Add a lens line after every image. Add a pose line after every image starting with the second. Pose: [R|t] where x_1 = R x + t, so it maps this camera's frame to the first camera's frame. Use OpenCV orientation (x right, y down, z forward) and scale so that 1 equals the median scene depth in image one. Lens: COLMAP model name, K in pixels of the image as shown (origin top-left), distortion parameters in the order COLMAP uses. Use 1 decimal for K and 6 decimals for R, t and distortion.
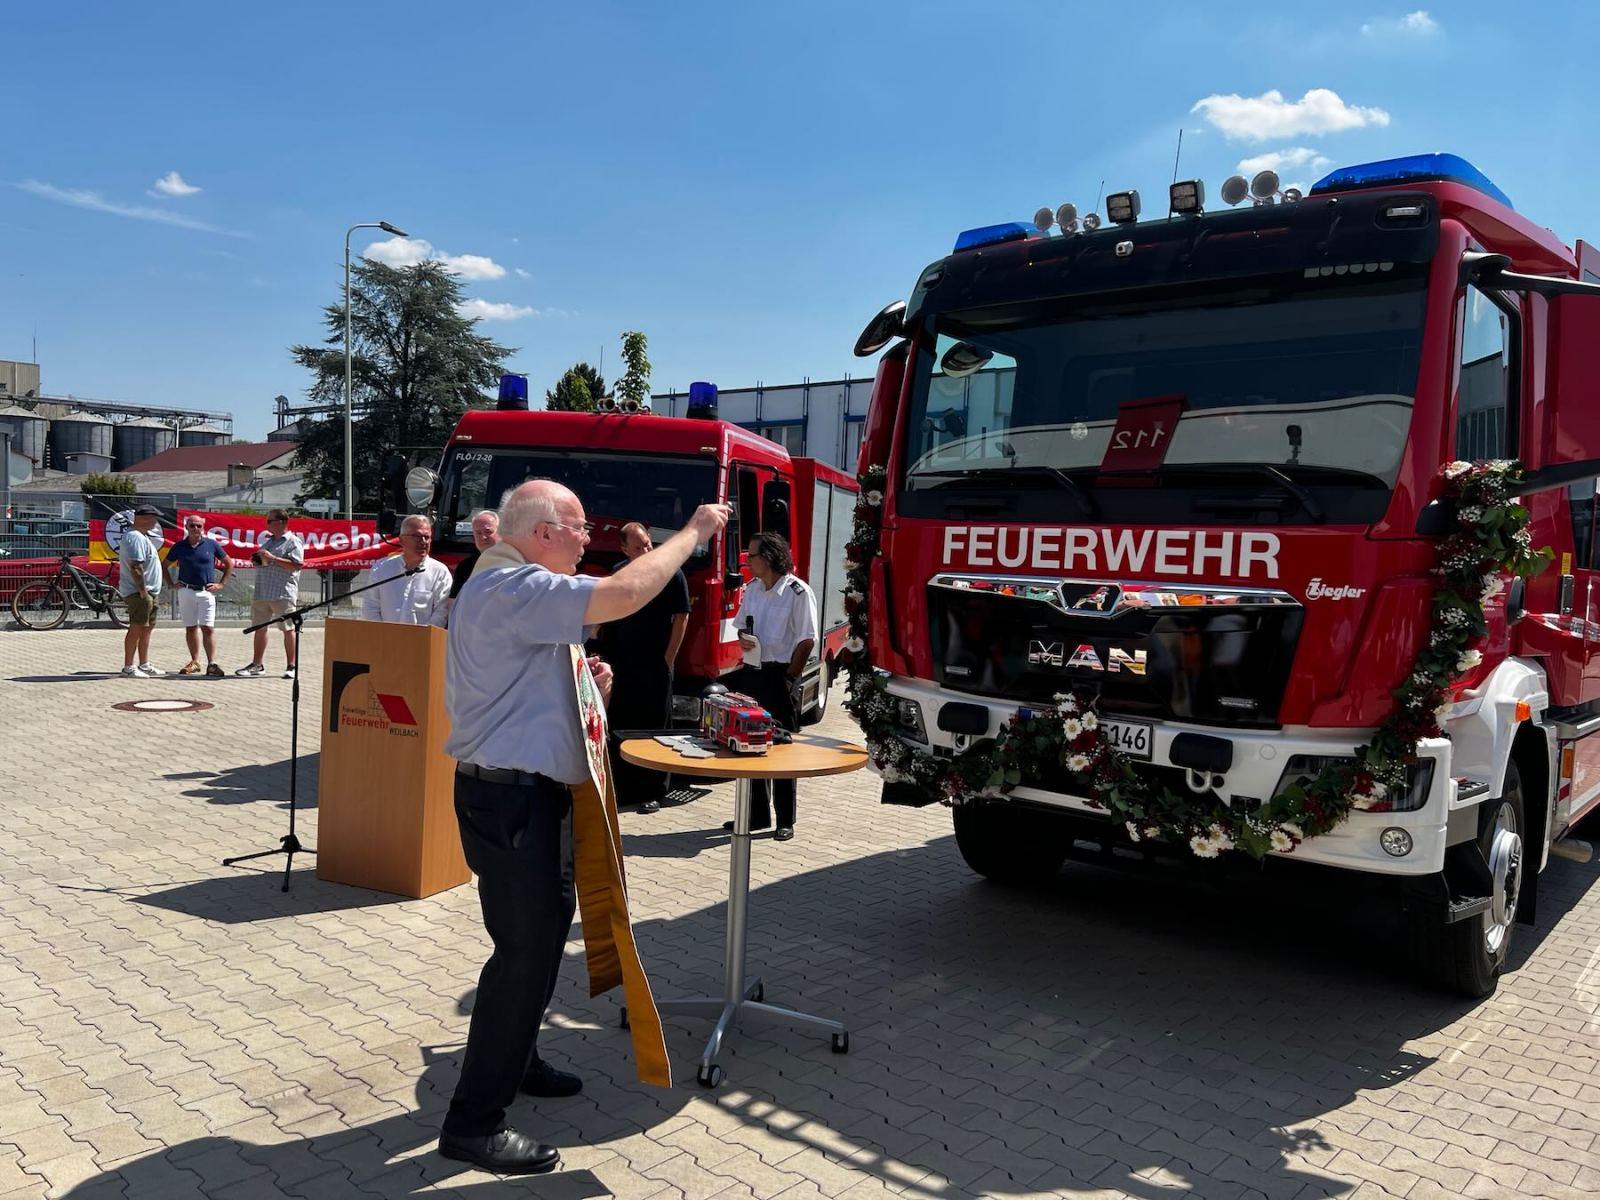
lens RADIAL K [[1198.1, 0, 791.5], [0, 1198.1, 611.0], [0, 0, 1]] dist [0.057859, -0.068007]
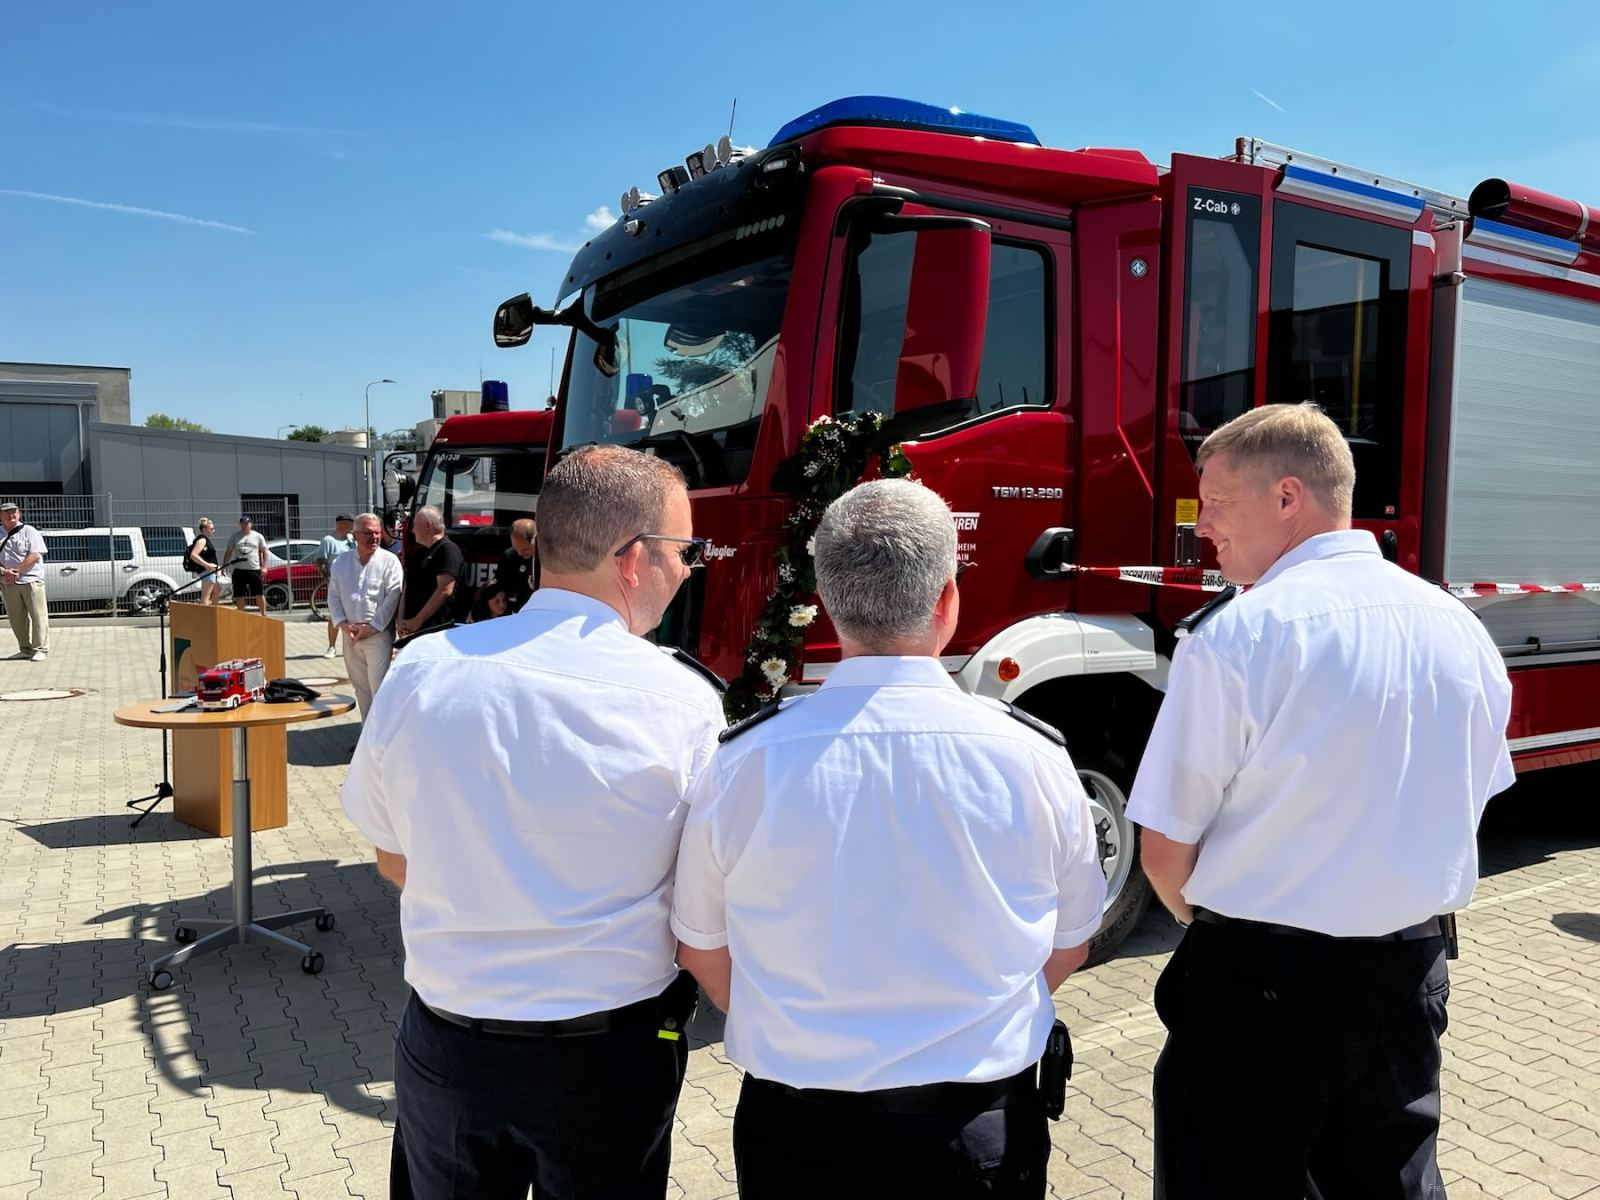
lens RADIAL K [[1198.1, 0, 791.5], [0, 1198.1, 611.0], [0, 0, 1]] dist [0.057859, -0.068007]
pose [[0.950232, -0.021761, -0.310784, 0.670594], [0.025980, 0.999618, 0.009443, 0.021248], [0.310459, -0.017047, 0.950434, 0.051425]]
